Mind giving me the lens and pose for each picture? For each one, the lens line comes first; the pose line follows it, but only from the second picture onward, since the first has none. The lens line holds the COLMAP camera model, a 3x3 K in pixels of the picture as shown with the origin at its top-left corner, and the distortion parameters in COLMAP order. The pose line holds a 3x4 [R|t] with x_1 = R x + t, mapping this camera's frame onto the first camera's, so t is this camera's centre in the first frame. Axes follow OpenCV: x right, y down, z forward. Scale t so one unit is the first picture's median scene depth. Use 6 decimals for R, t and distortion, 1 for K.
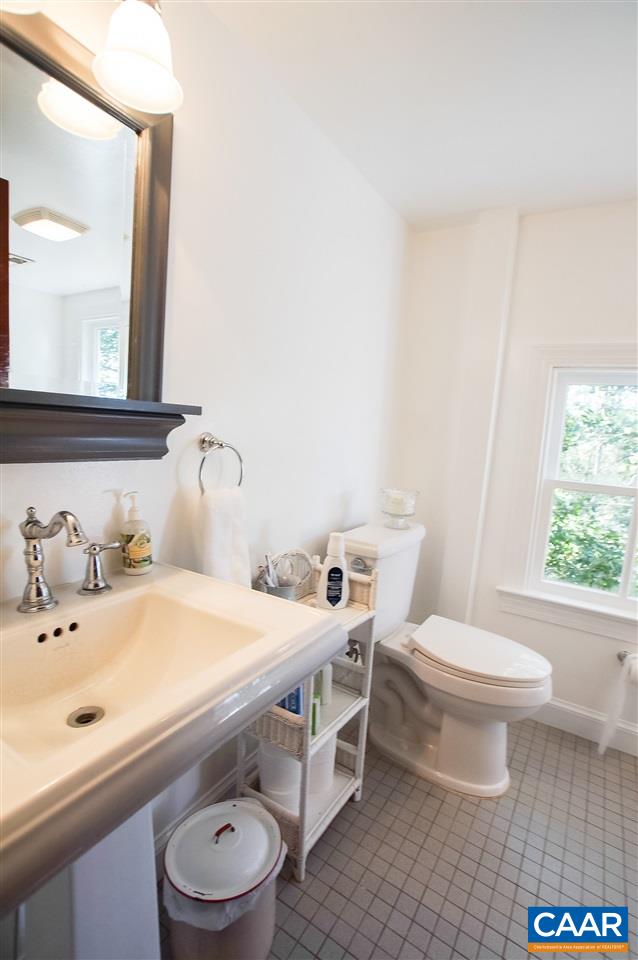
lens RADIAL K [[459.8, 0, 319.0], [0, 459.8, 480.0], [0, 0, 1]] dist [-0.048887, 0.012212]
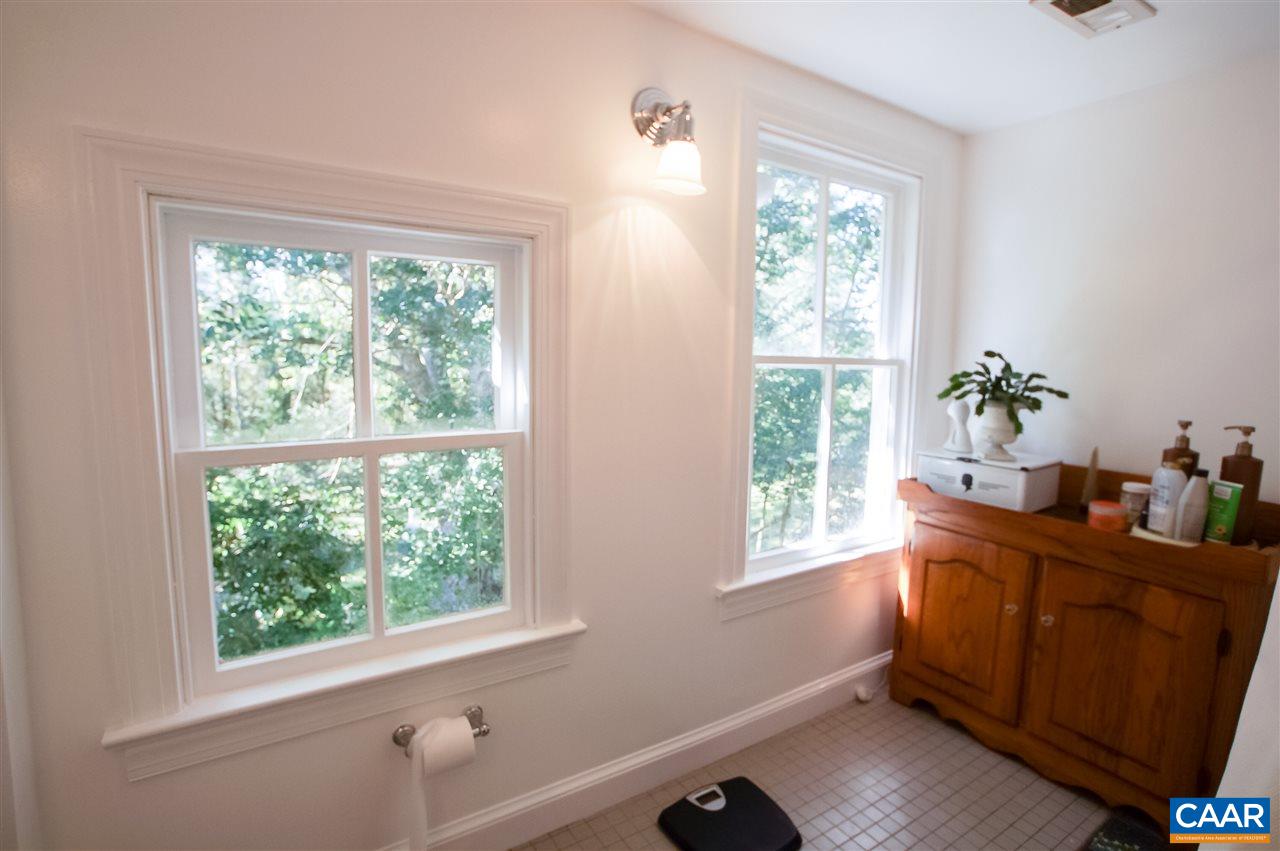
lens RADIAL K [[613.0, 0, 642.7], [0, 613.0, 424.4], [0, 0, 1]] dist [-0.048887, 0.012212]
pose [[0.403358, -0.160615, 0.900836, 0.070980], [0.123834, 0.984999, 0.120174, -0.019187], [-0.906624, 0.063081, 0.417197, 0.151484]]
